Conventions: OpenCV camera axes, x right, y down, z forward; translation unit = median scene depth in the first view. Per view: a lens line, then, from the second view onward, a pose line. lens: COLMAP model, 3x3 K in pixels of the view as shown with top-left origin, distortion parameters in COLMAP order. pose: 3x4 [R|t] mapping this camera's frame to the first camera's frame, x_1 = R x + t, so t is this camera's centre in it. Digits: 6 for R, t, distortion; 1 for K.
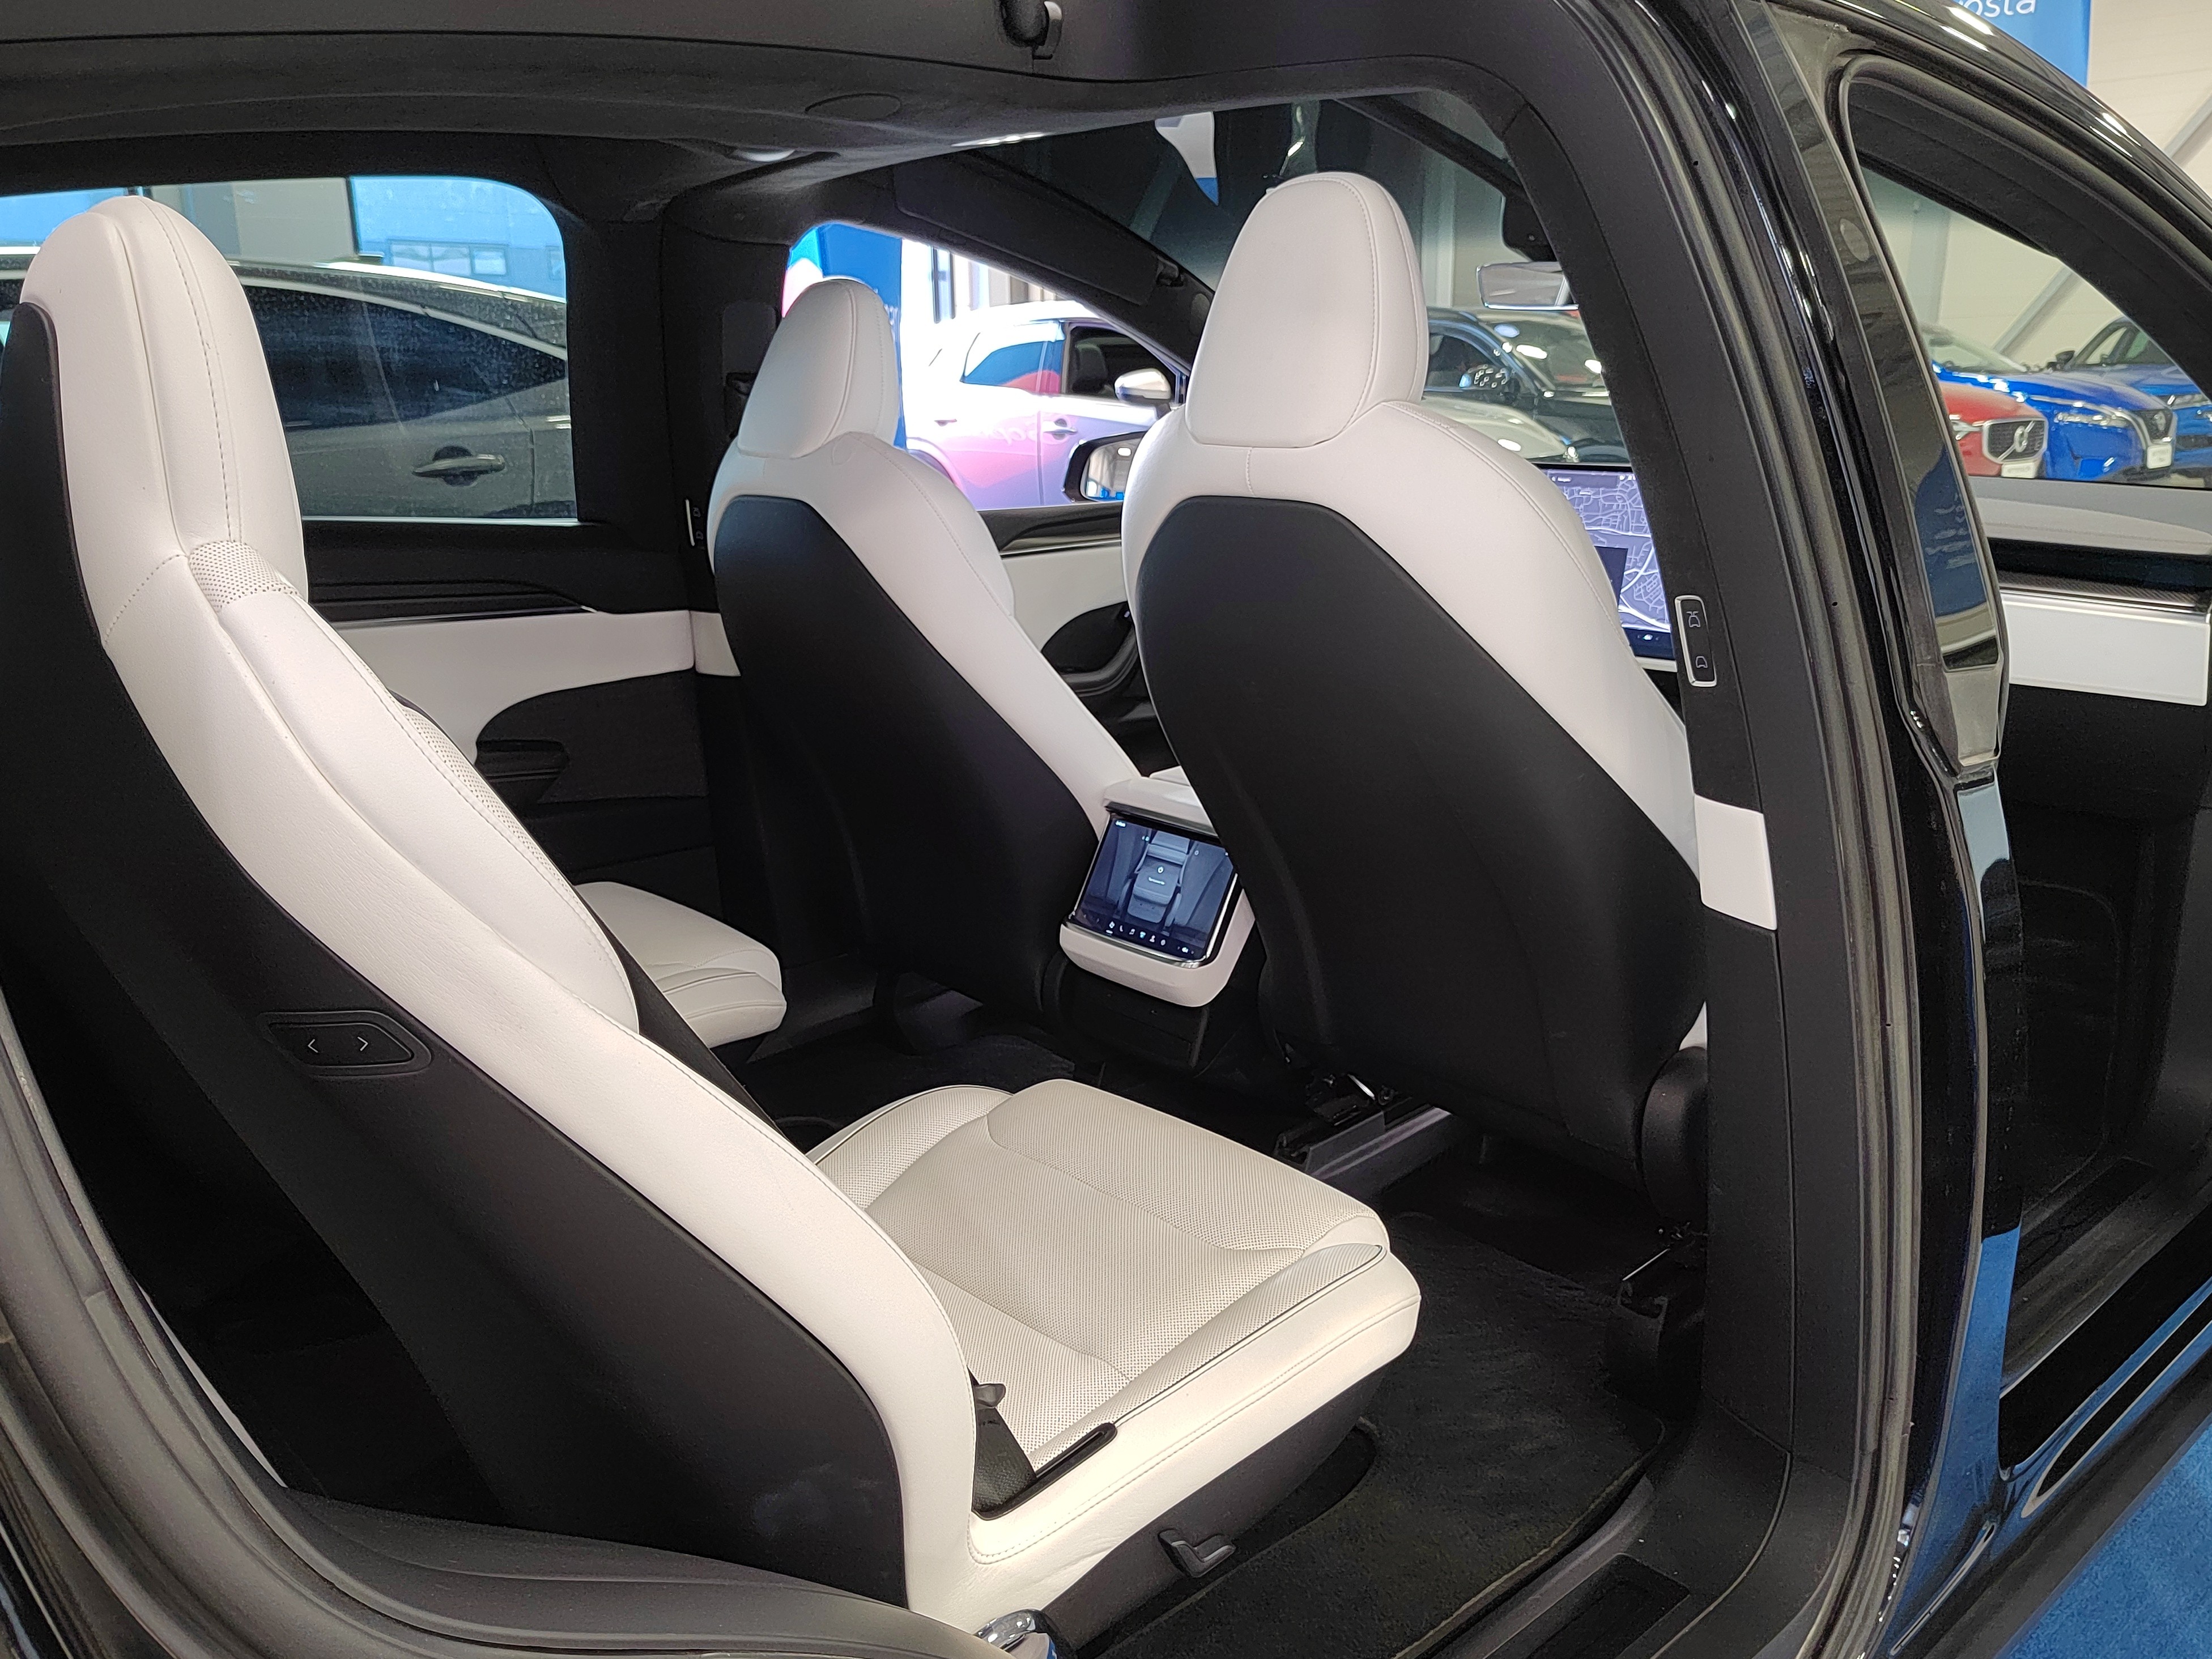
lens RADIAL K [[1796.4, 0, 1067.8], [0, 1796.4, 890.2], [0, 0, 1]] dist [0.048179, -0.069736]
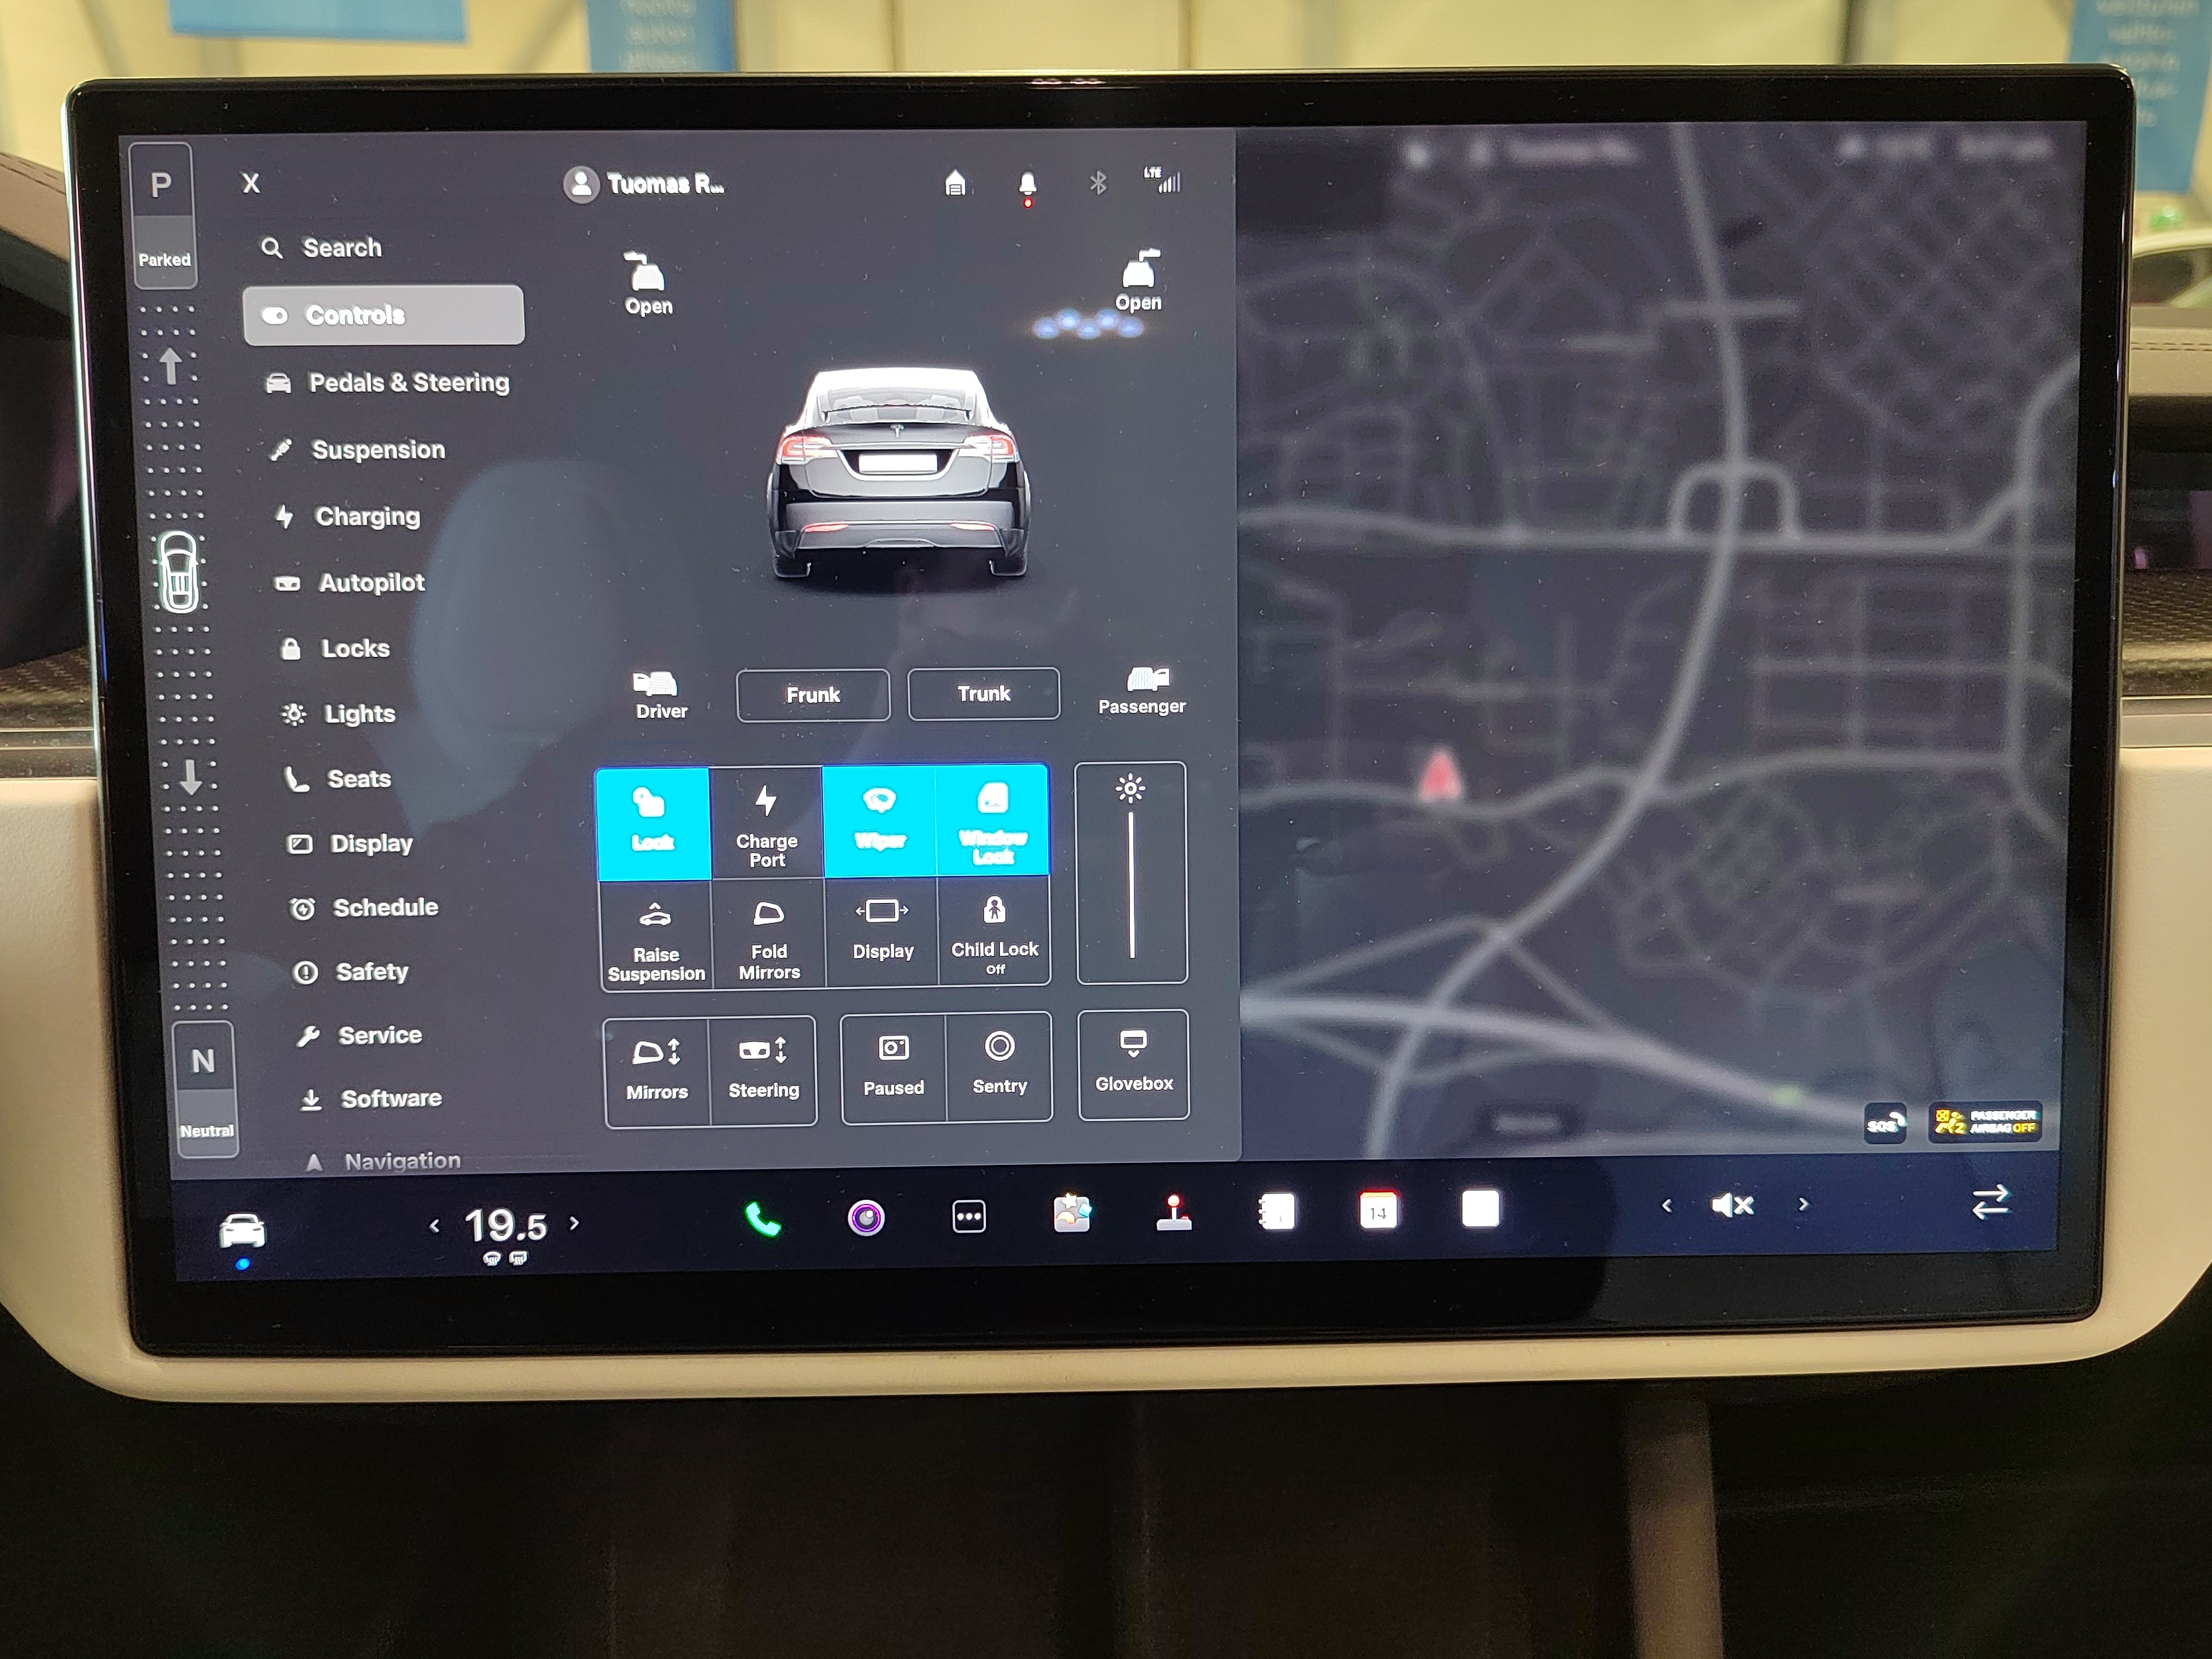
lens RADIAL K [[1796.4, 0, 937.3], [0, 1796.4, 821.1], [0, 0, 1]] dist [0.048179, -0.069736]
pose [[0.628301, -0.176527, 0.757678, 0.043052], [0.219401, 0.974591, 0.045127, -0.048971], [-0.746392, 0.137882, 0.651066, 0.240698]]
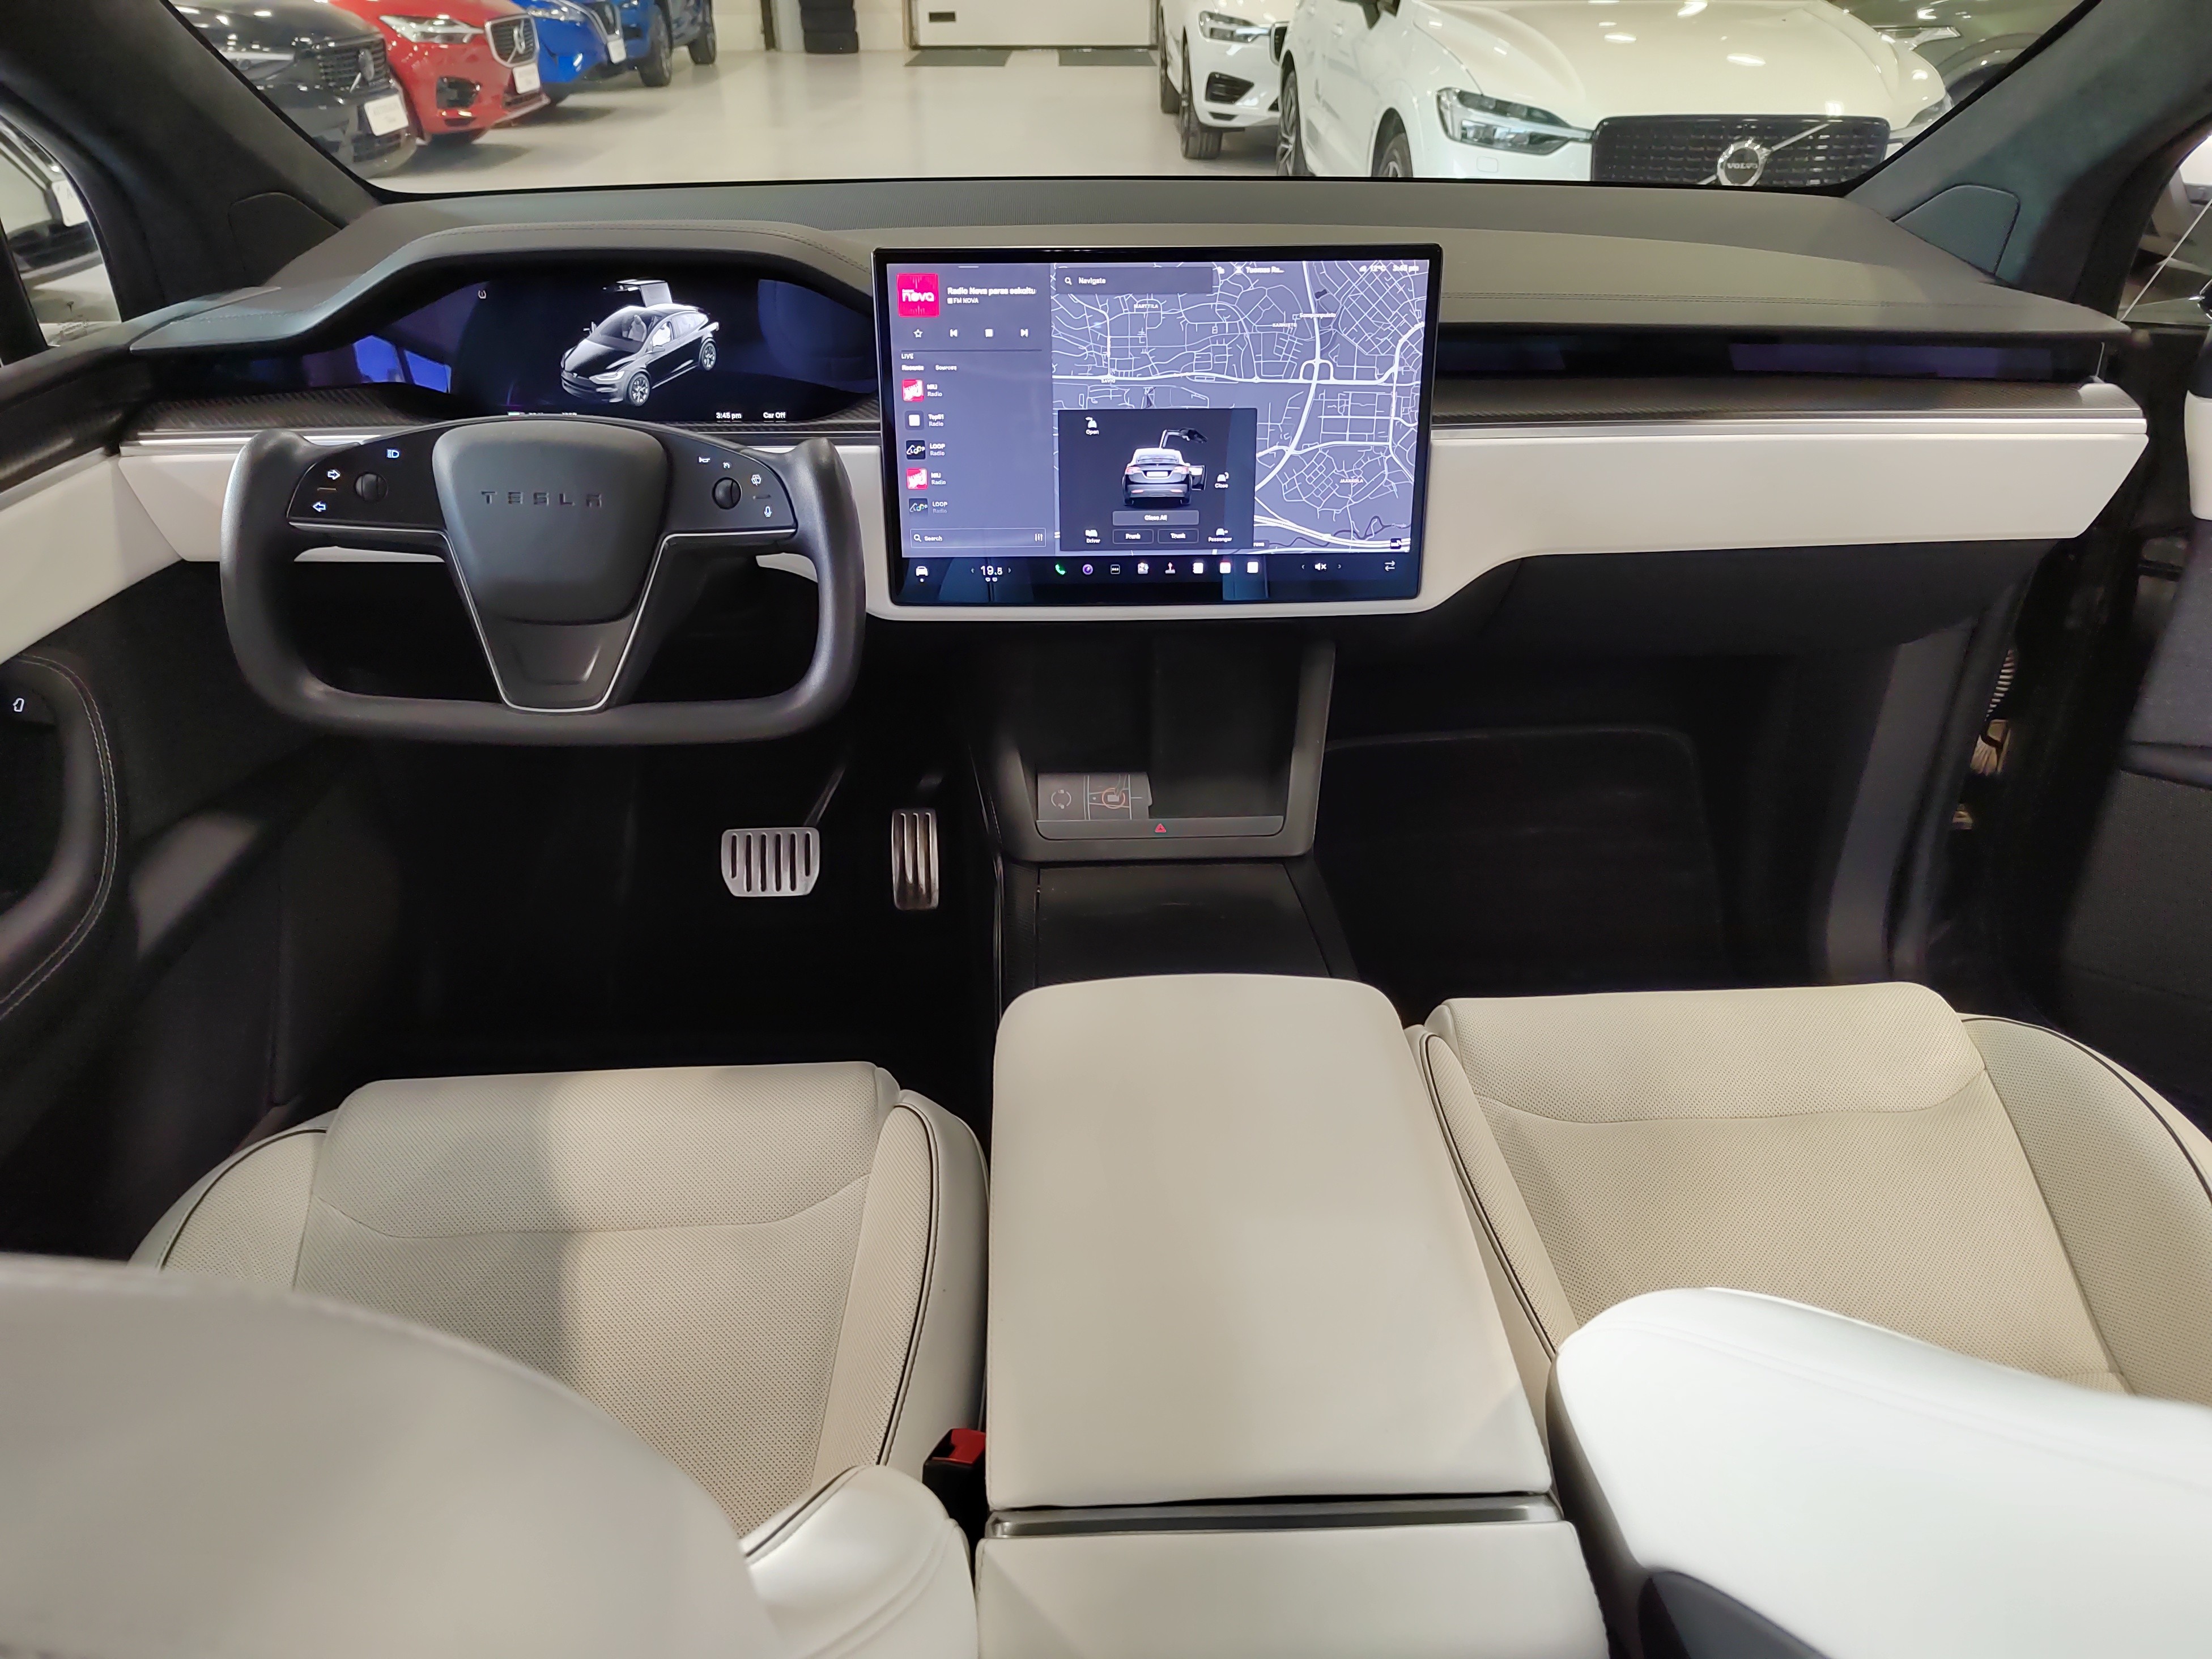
lens RADIAL K [[1537.2, 0, 1111.3], [0, 1537.2, 839.3], [0, 0, 1]] dist [0.029565, -0.032275]
pose [[0.618067, -0.388681, 0.683316, -0.019500], [0.213291, 0.919527, 0.330117, -0.059193], [-0.756638, -0.058289, 0.651231, 0.186177]]
